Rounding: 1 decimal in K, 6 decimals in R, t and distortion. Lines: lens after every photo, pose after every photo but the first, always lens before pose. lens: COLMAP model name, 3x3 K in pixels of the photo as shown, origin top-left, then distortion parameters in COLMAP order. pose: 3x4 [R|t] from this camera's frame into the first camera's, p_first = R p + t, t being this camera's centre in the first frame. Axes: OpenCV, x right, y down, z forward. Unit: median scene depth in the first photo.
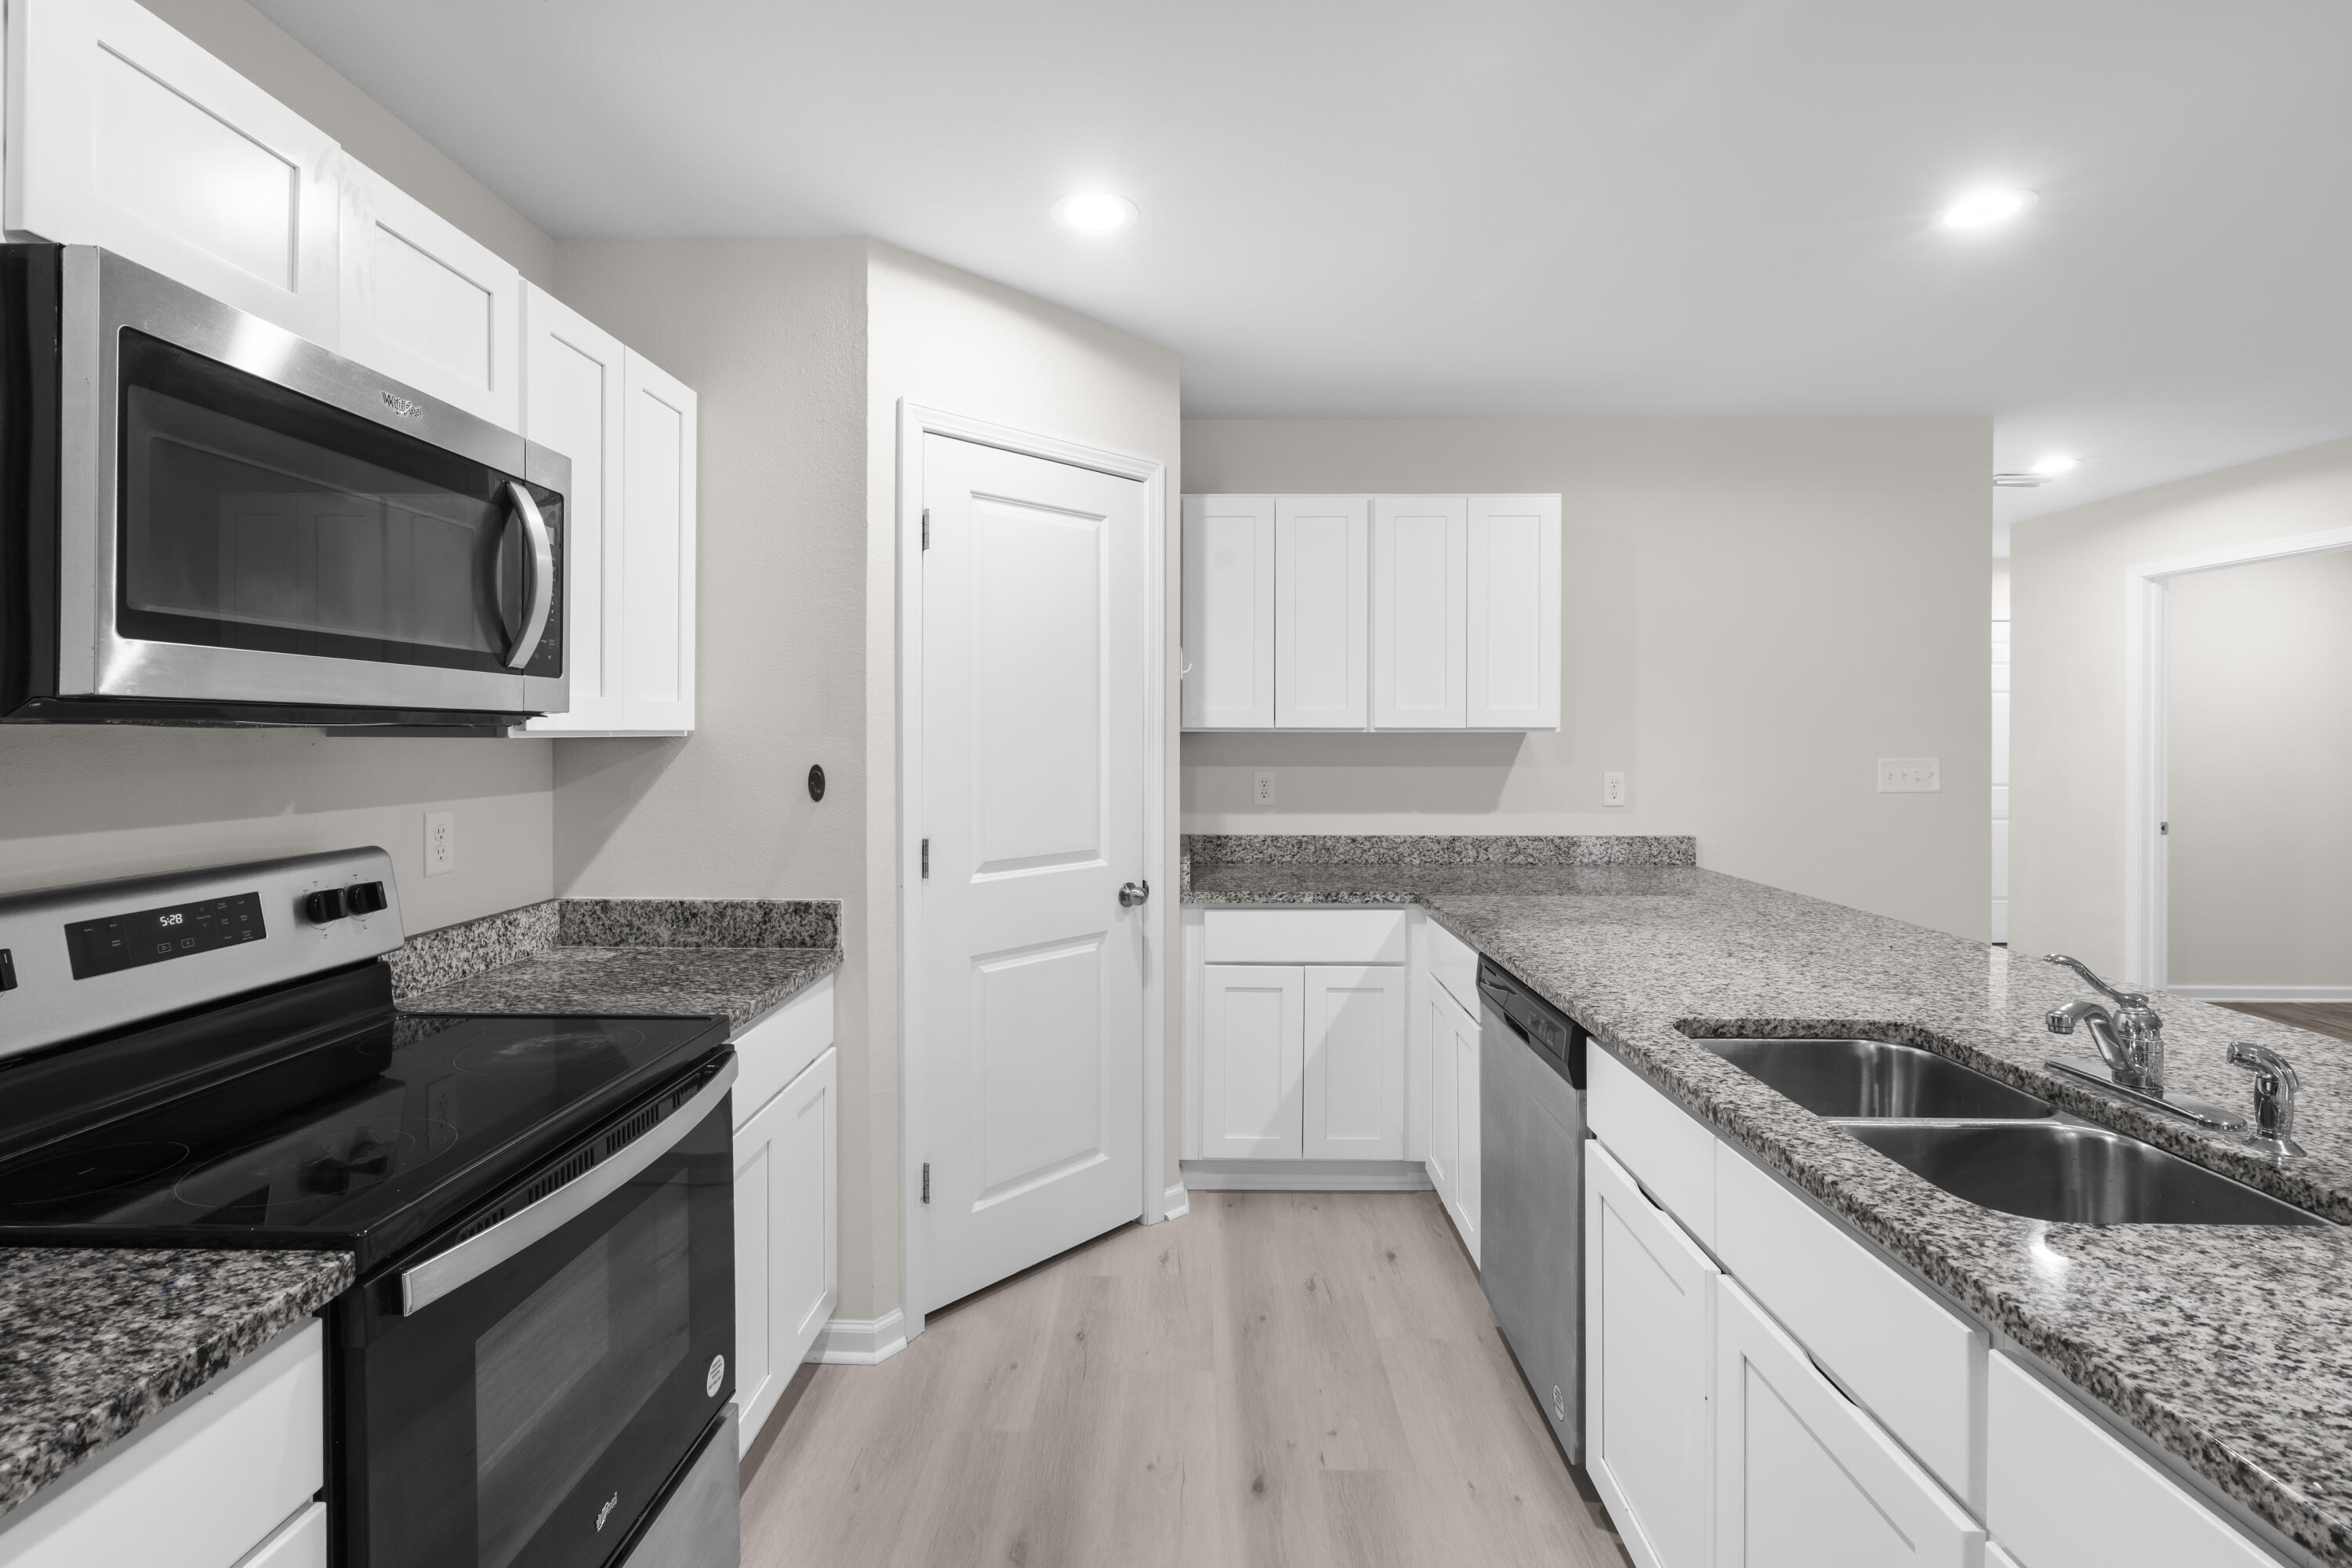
lens RADIAL K [[1068.1, 0, 1182.0], [0, 1068.1, 738.2], [0, 0, 1]] dist [-0.006994, 0.003789]
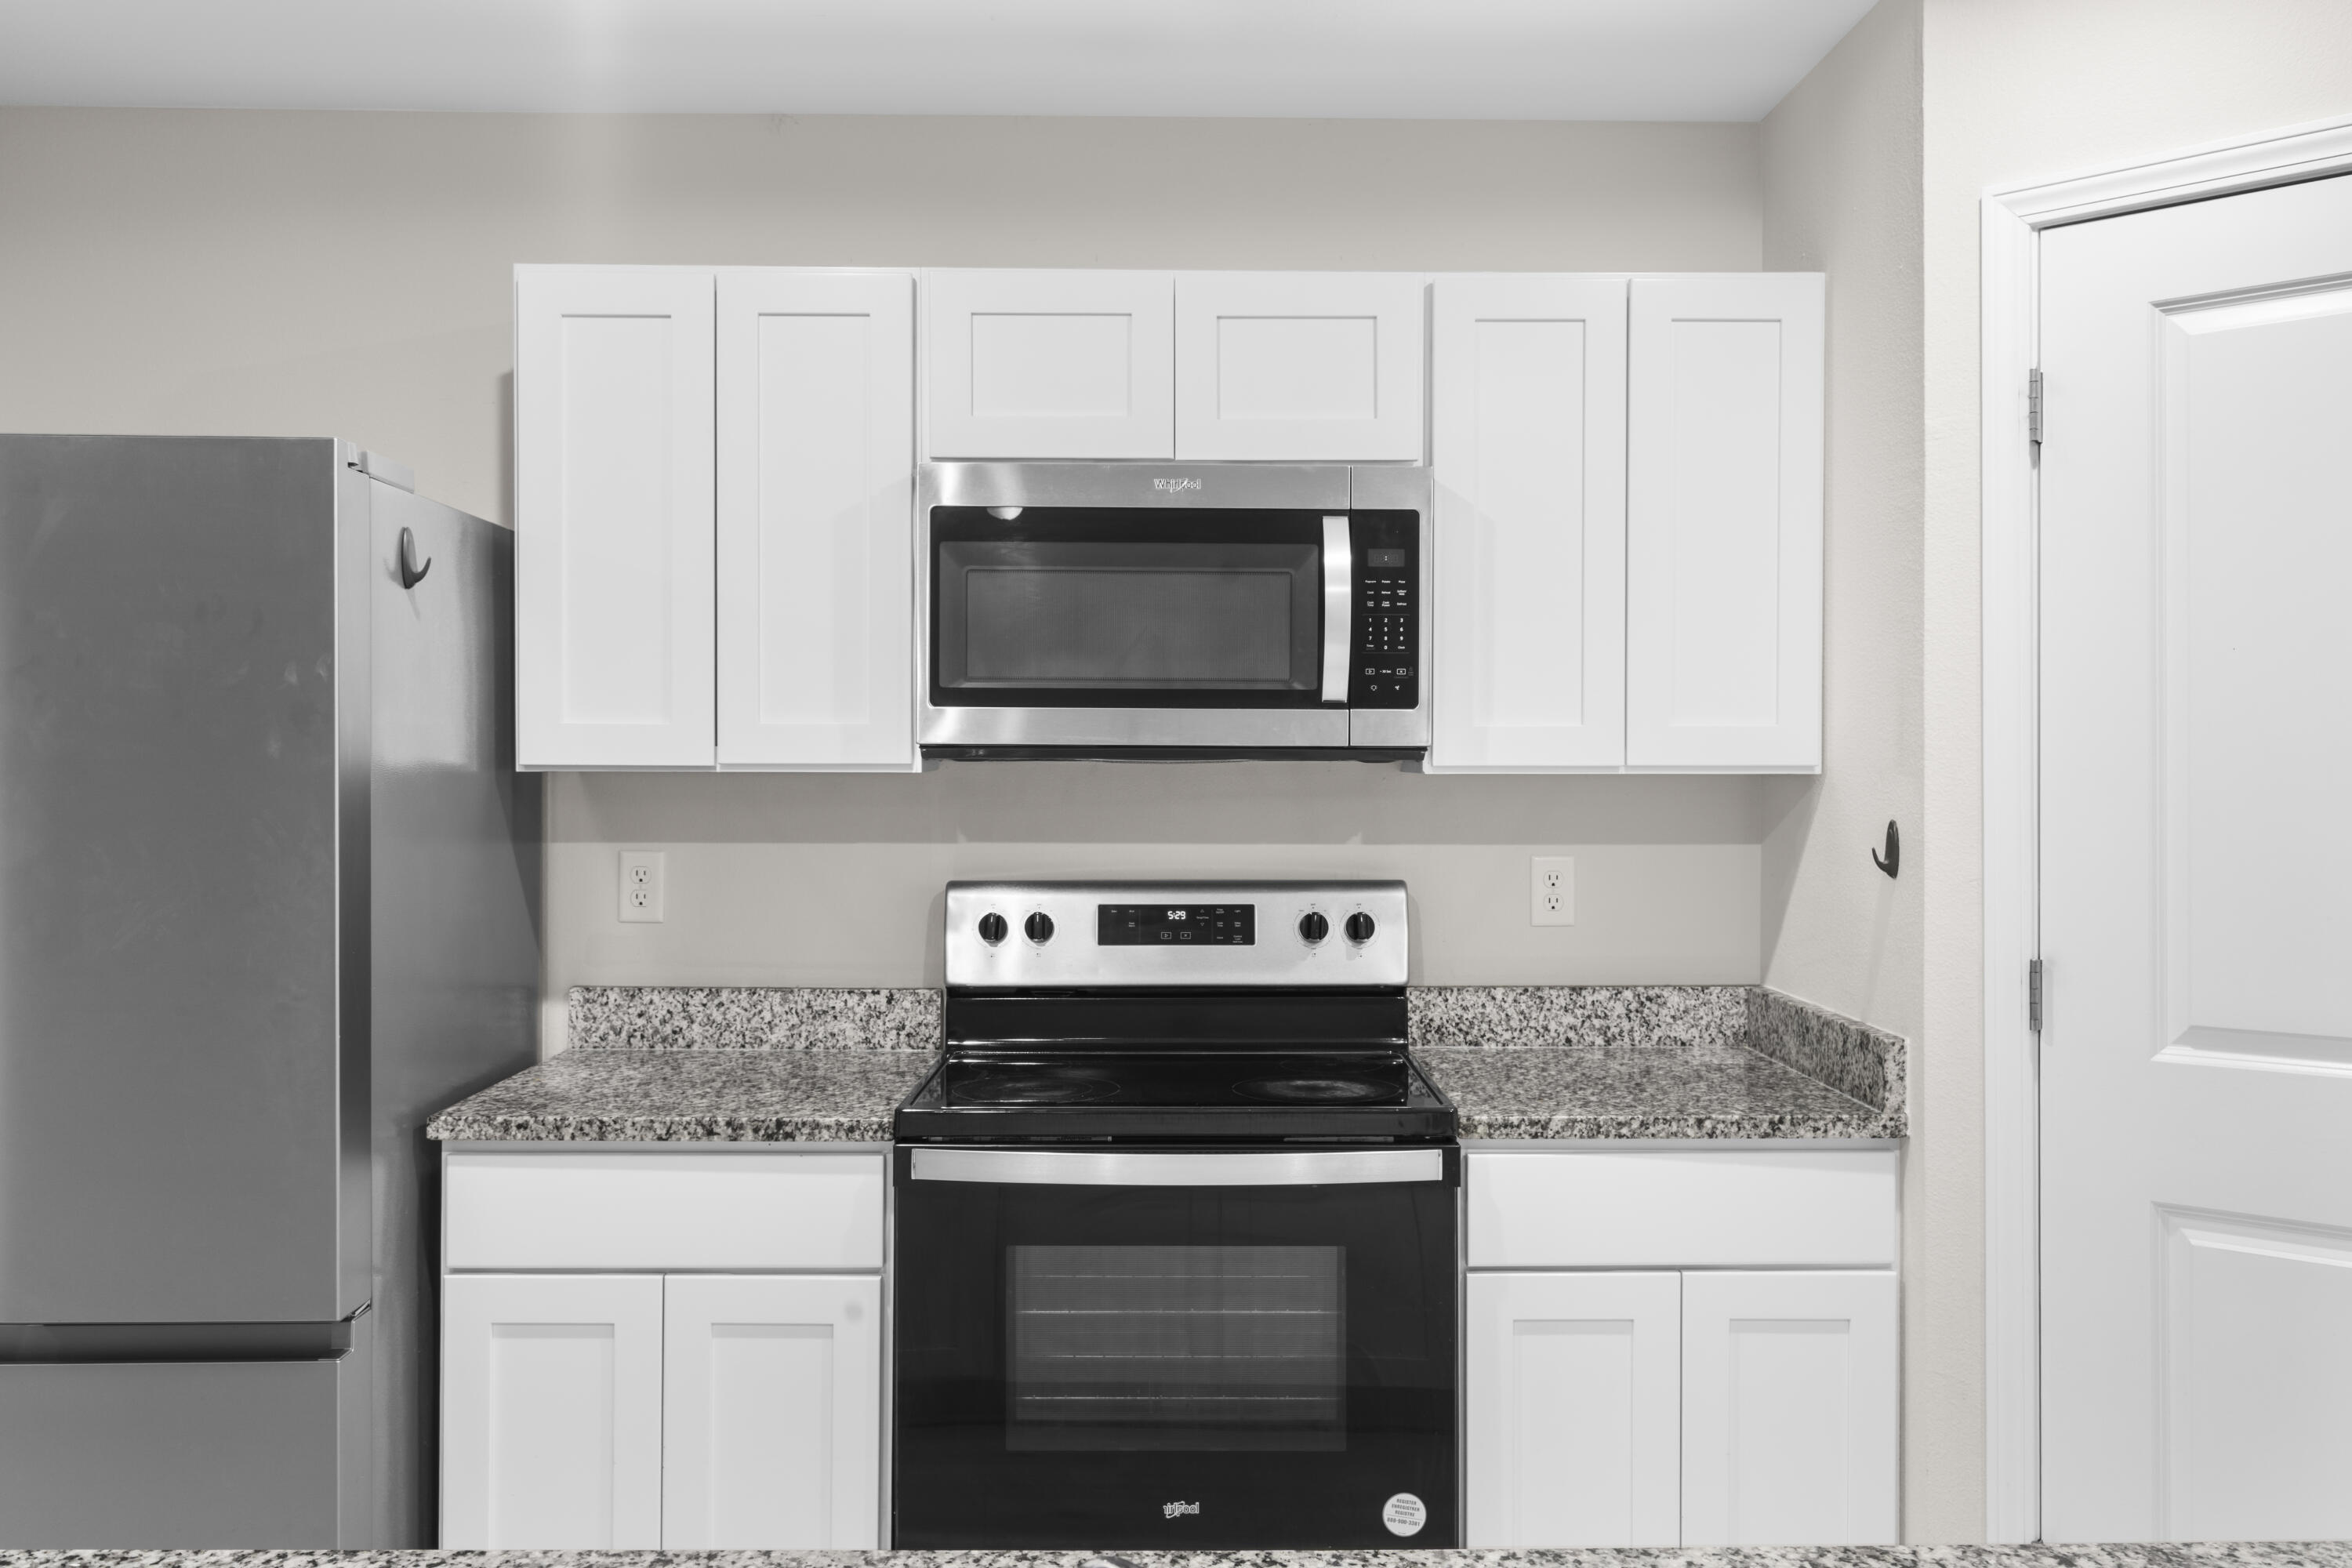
lens RADIAL K [[1938.1, 0, 1177.8], [0, 1938.1, 776.4], [0, 0, 1]] dist [0.010844, -0.006693]
pose [[0.033059, 0.004769, -0.999442, 0.866391], [-0.007068, 0.999965, 0.004537, -0.003275], [0.999428, 0.006914, 0.033091, 0.589013]]
